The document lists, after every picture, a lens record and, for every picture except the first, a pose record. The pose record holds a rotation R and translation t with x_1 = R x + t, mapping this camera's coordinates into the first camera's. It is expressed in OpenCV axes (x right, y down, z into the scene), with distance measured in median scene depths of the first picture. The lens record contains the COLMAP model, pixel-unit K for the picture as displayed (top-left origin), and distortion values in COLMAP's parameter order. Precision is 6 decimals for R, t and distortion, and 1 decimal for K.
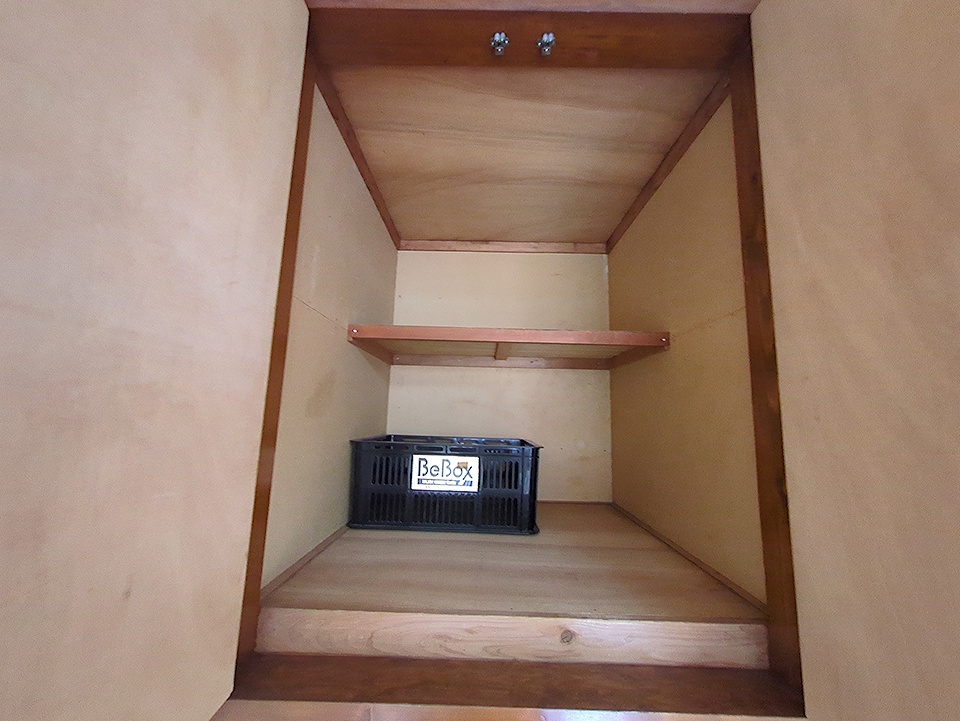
lens RADIAL K [[377.3, 0, 480.0], [0, 377.3, 361.3], [0, 0, 1]] dist [-0.003317, 0.000294]
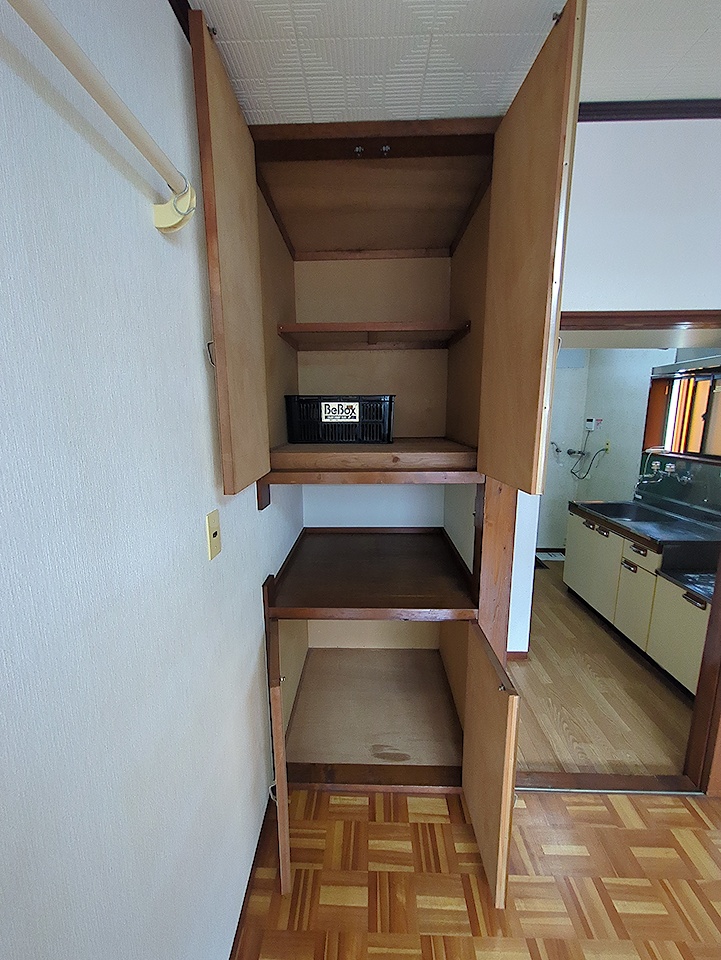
lens RADIAL K [[377.3, 0, 361.3], [0, 377.3, 475.4], [0, 0, 1]] dist [-0.003317, 0.000294]
pose [[0.999158, -0.036236, -0.019256, 0.028848], [0.040418, 0.950111, 0.309282, 0.035386], [0.007088, -0.309800, 0.950775, -0.742748]]
